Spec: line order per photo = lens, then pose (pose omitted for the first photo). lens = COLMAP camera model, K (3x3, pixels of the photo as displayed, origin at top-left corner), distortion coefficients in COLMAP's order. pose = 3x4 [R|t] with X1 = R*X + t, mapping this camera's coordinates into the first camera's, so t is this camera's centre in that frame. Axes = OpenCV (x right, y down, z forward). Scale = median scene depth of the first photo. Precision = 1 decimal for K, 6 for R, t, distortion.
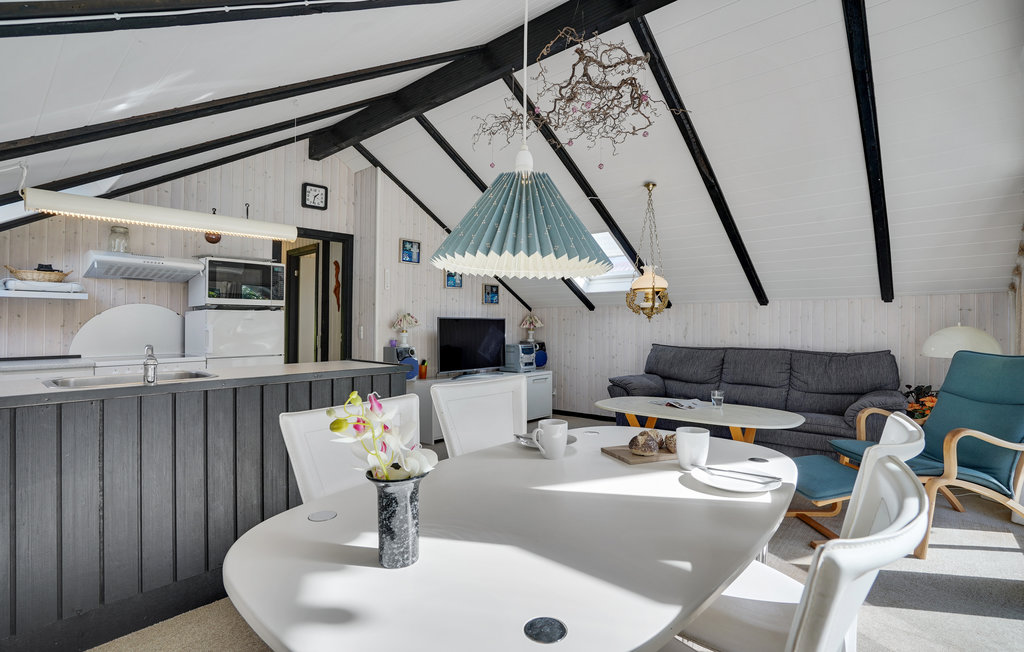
lens RADIAL K [[494.9, 0, 514.9], [0, 494.9, 327.9], [0, 0, 1]] dist [-0.002856, 0.003548]
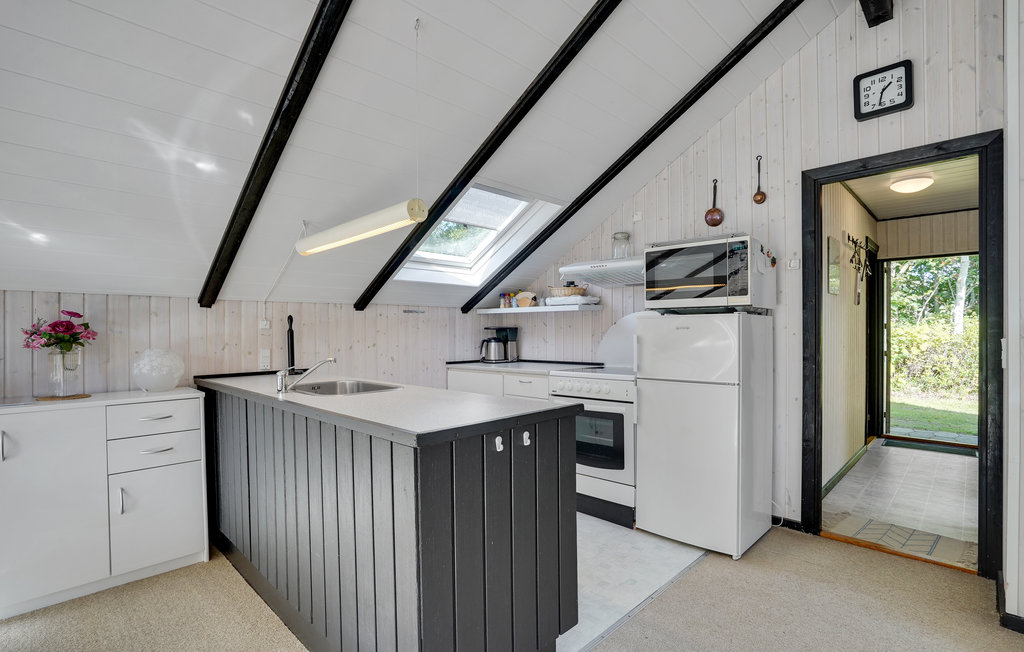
lens RADIAL K [[494.9, 0, 508.0], [0, 494.9, 327.1], [0, 0, 1]] dist [-0.002856, 0.003548]
pose [[-0.074670, -0.004784, -0.997197, 0.143209], [-0.010124, 0.999941, -0.004039, -0.010661], [0.997157, 0.009794, -0.074714, 0.646052]]
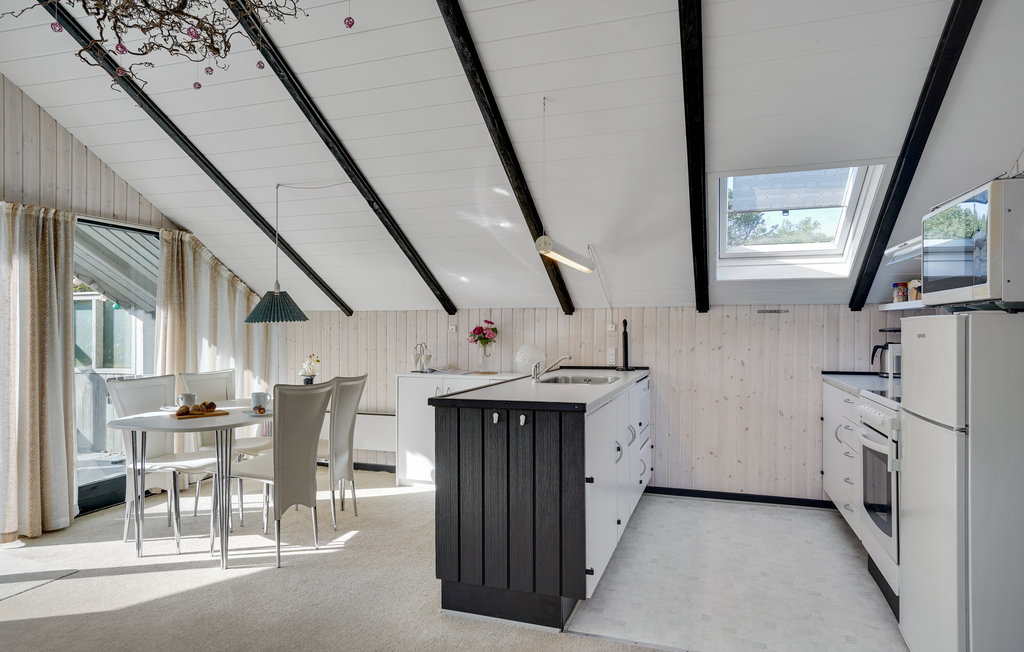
lens RADIAL K [[629.3, 0, 508.5], [0, 629.3, 323.7], [0, 0, 1]] dist [-0.022271, -0.000600]
pose [[-0.920818, -0.000368, -0.389991, 0.050502], [-0.002228, 0.999988, 0.004318, -0.023188], [0.389985, 0.004845, -0.920808, 1.131333]]
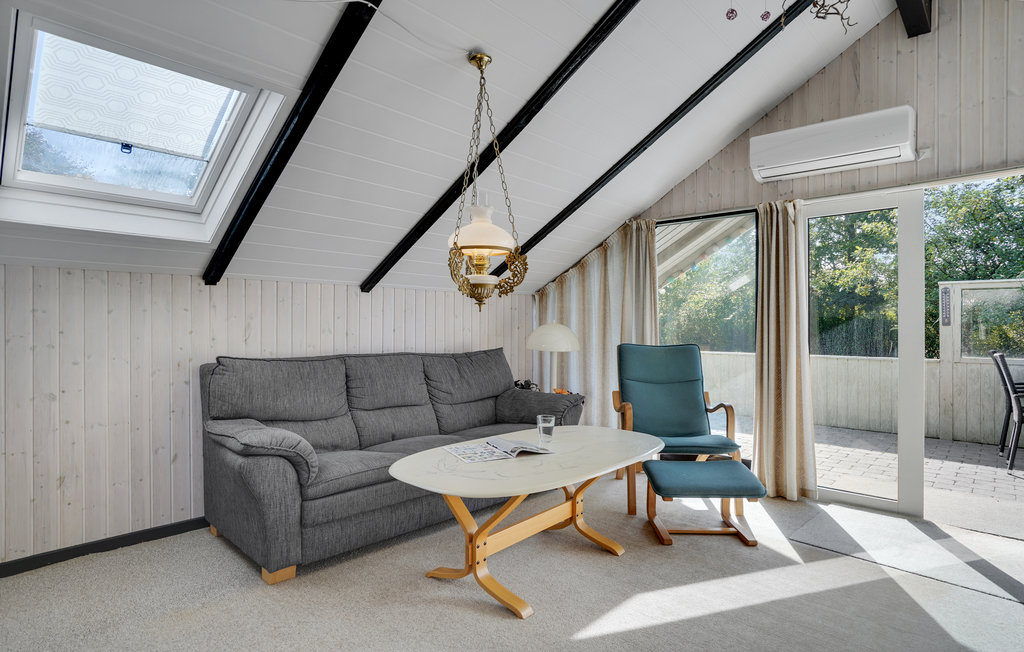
lens RADIAL K [[540.6, 0, 516.7], [0, 540.6, 327.3], [0, 0, 1]] dist [-0.033300, 0.009845]
pose [[0.052009, 0.004860, 0.998635, -0.251096], [0.006367, 0.999966, -0.005198, 0.009129], [-0.998626, 0.006629, 0.051976, 0.765448]]
